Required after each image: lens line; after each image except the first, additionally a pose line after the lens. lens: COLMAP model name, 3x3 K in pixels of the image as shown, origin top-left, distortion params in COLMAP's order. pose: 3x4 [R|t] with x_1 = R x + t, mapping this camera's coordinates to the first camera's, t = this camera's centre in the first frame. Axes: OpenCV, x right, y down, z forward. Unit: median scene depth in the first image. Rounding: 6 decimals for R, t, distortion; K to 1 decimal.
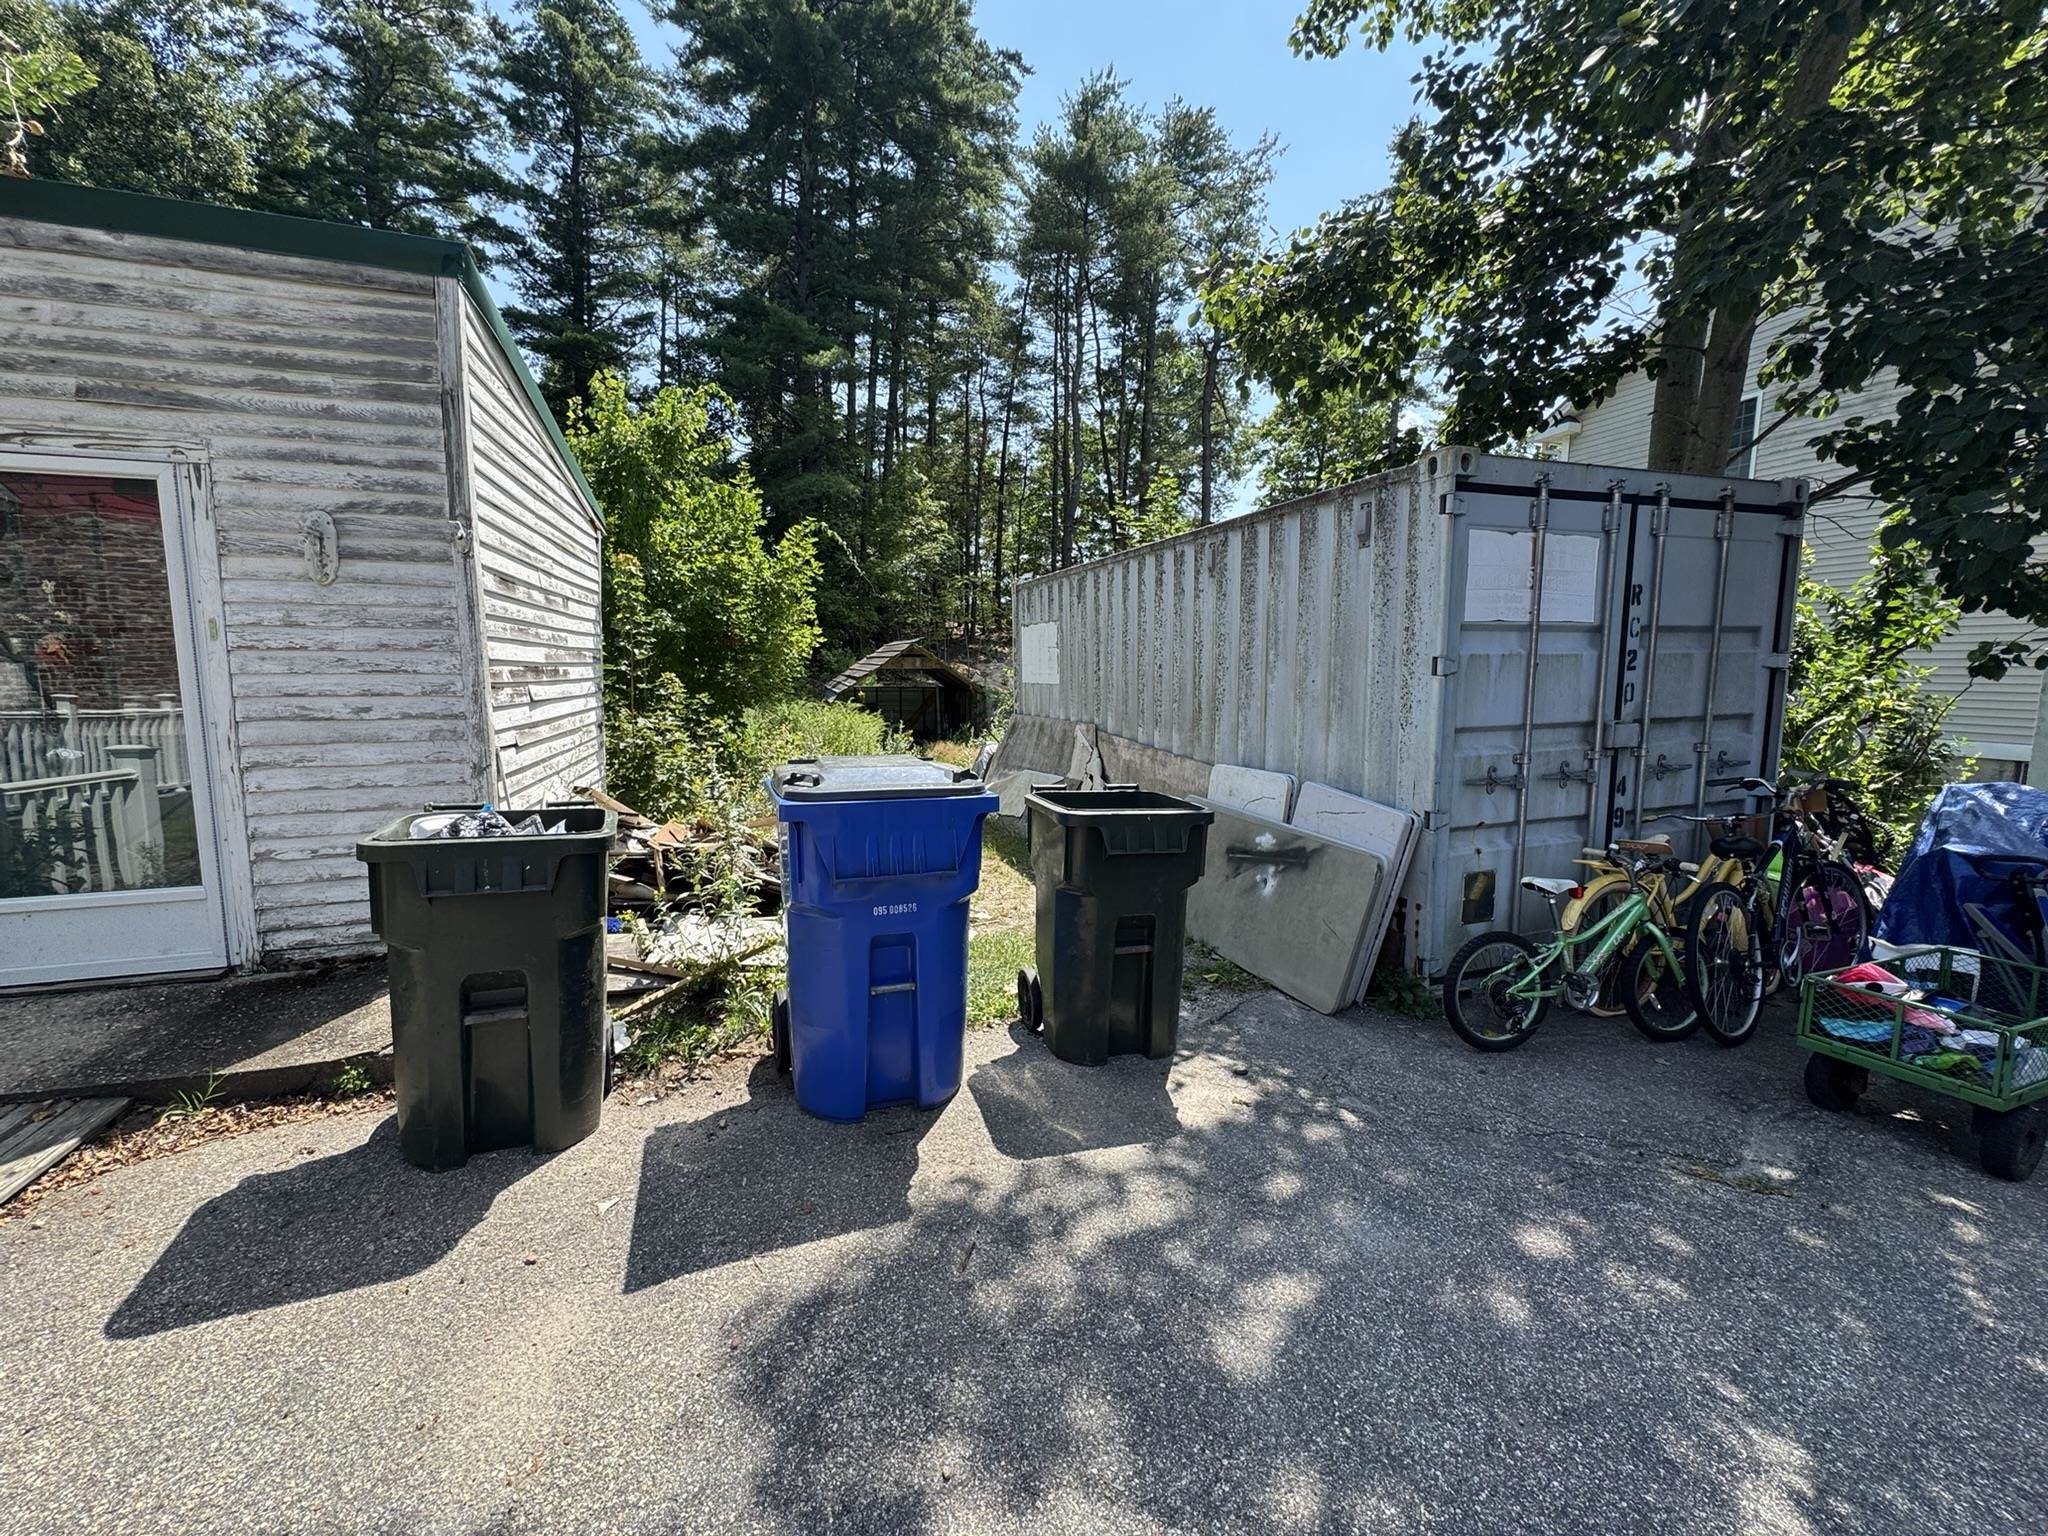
lens RADIAL K [[815.9, 0, 1028.5], [0, 815.9, 768.4], [0, 0, 1]] dist [-0.002571, 0.000366]
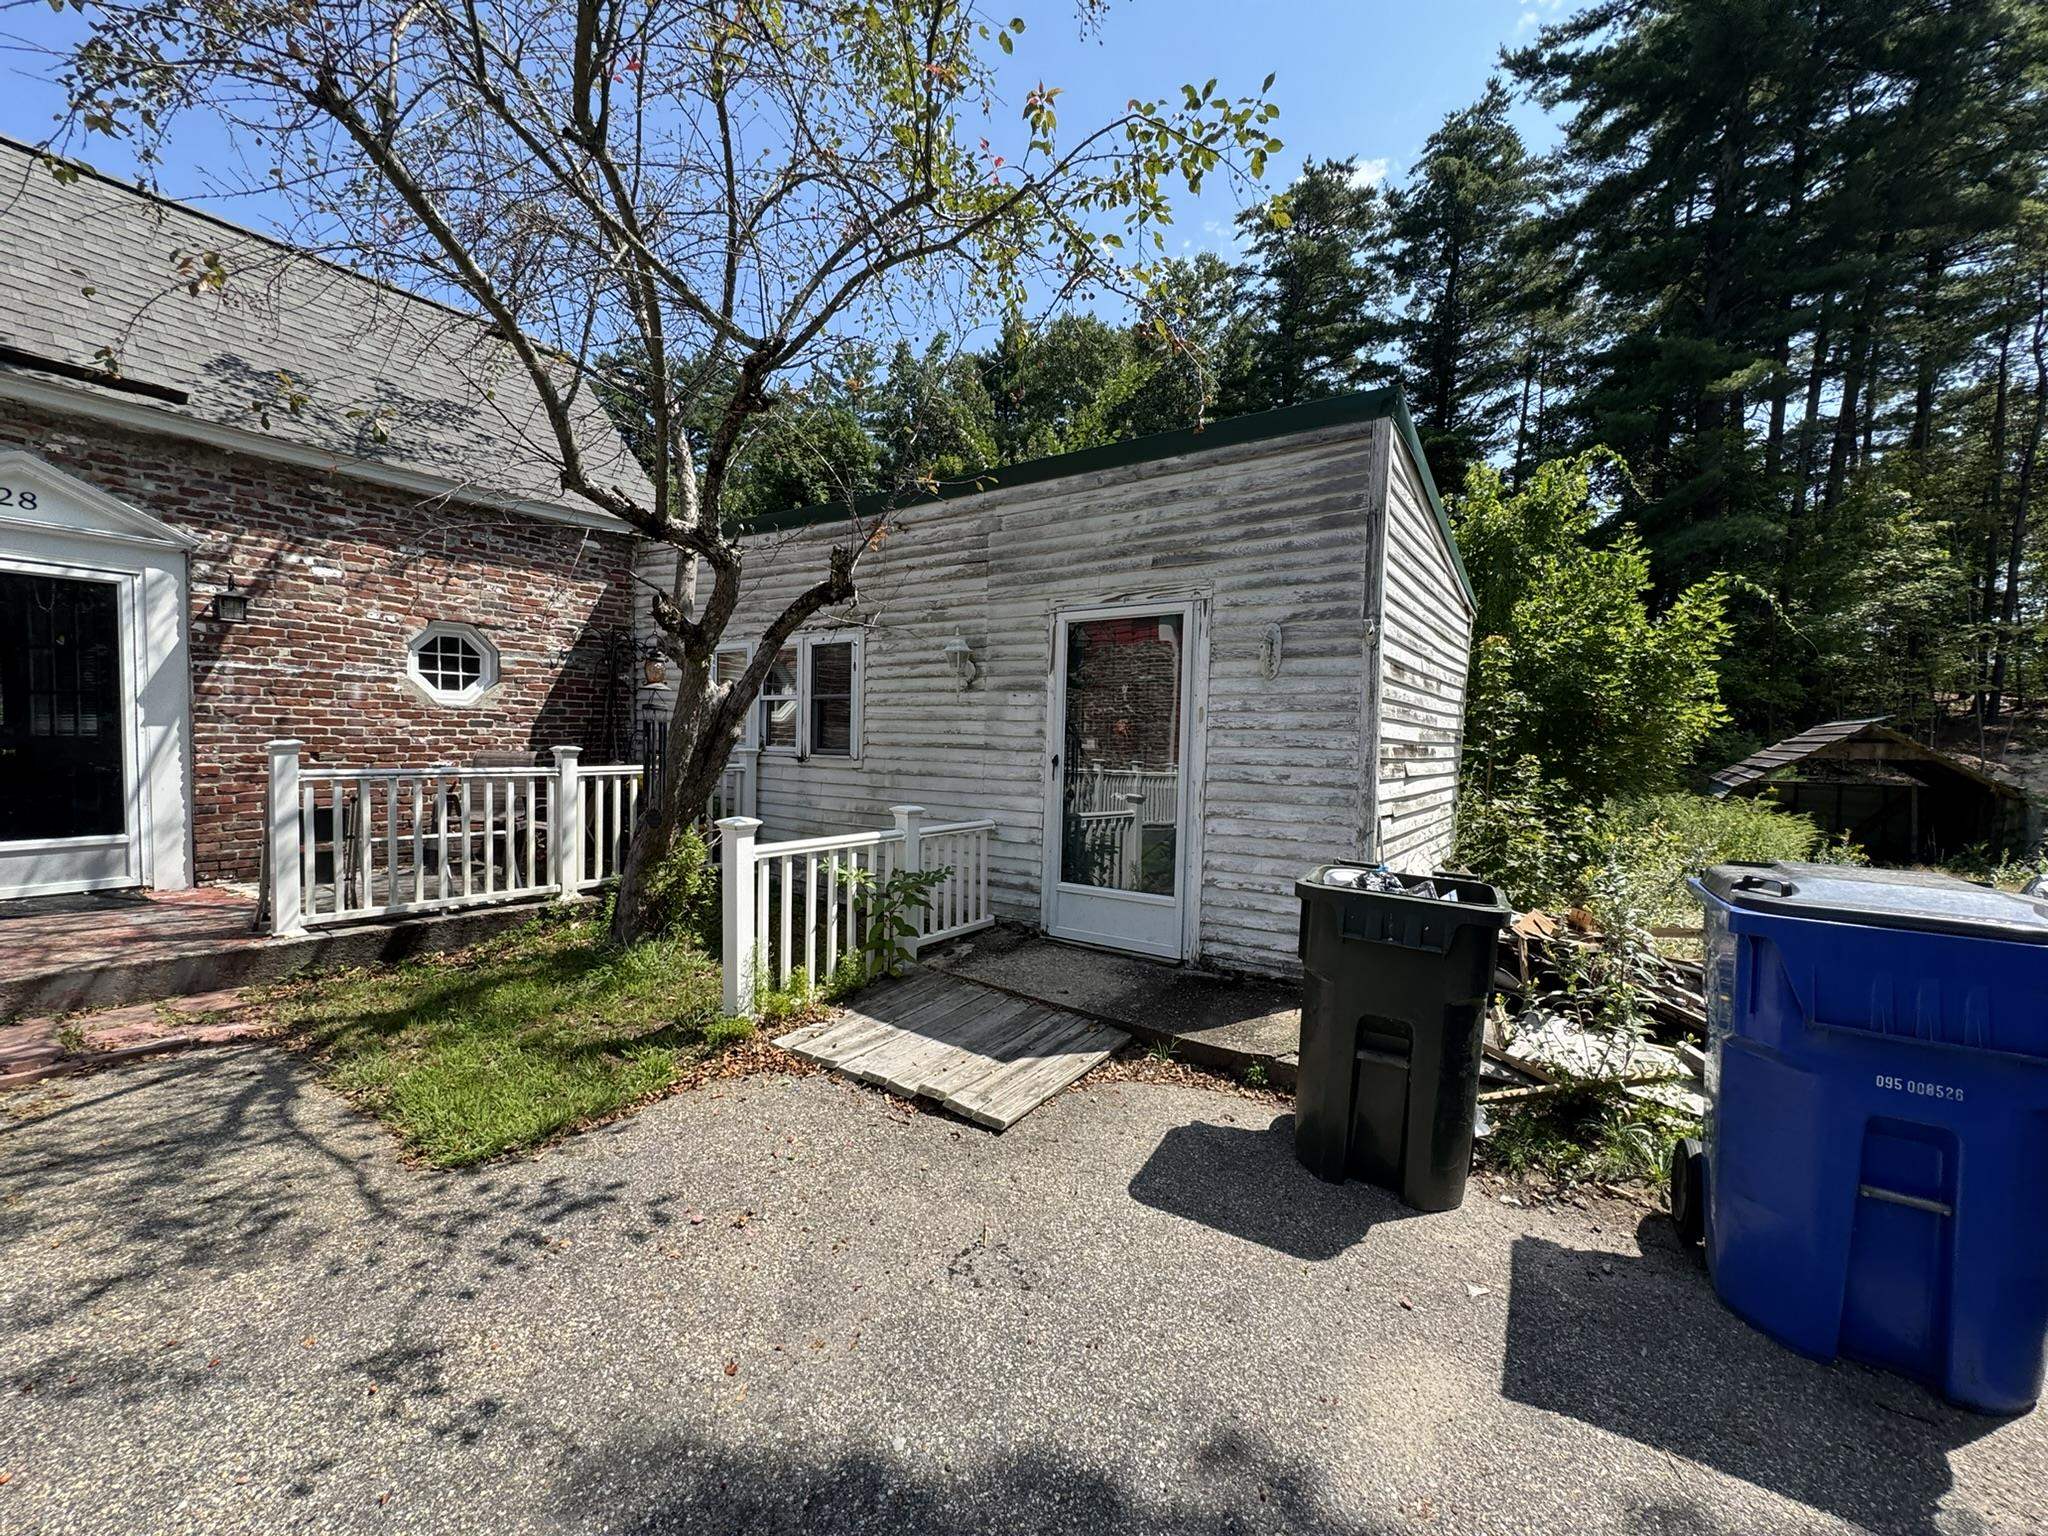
lens RADIAL K [[815.9, 0, 1027.4], [0, 815.9, 768.3], [0, 0, 1]] dist [-0.002571, 0.000366]
pose [[0.595551, 0.036226, -0.802500, -0.050197], [-0.117043, 0.992235, -0.042069, 0.012883], [0.794745, 0.118981, 0.595167, -0.052051]]
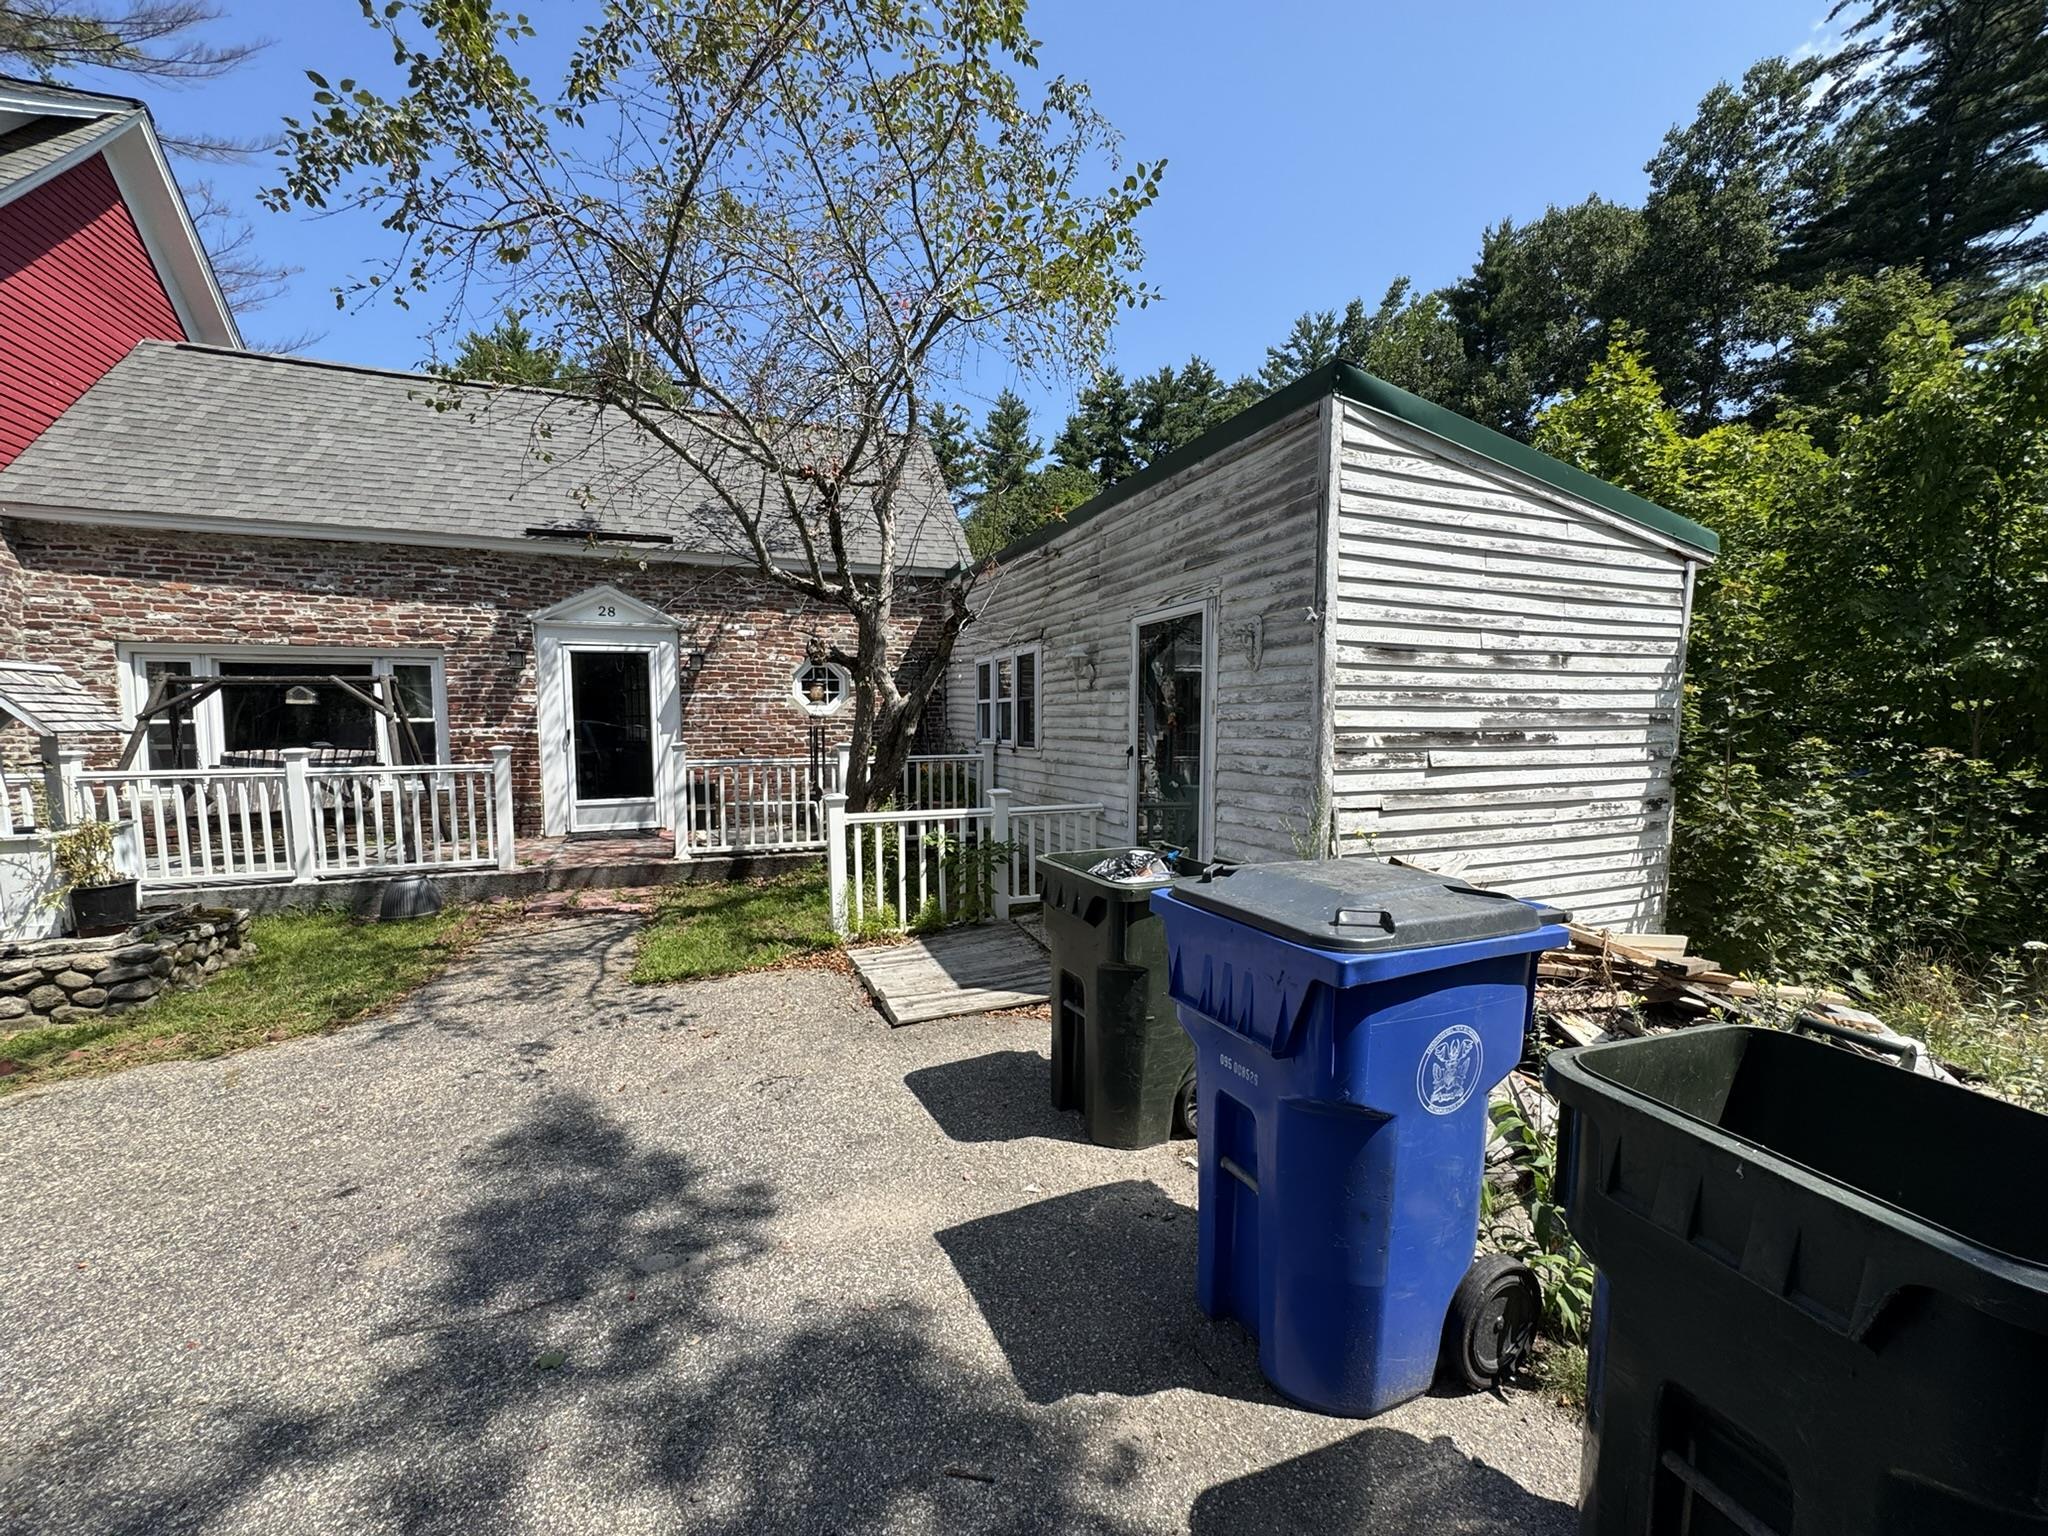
lens RADIAL K [[815.9, 0, 1027.4], [0, 815.9, 769.2], [0, 0, 1]] dist [-0.002571, 0.000366]
pose [[0.052736, 0.052147, -0.997246, 0.409684], [-0.117053, 0.992074, 0.045687, -0.081208], [0.991724, 0.114321, 0.058422, 0.547159]]
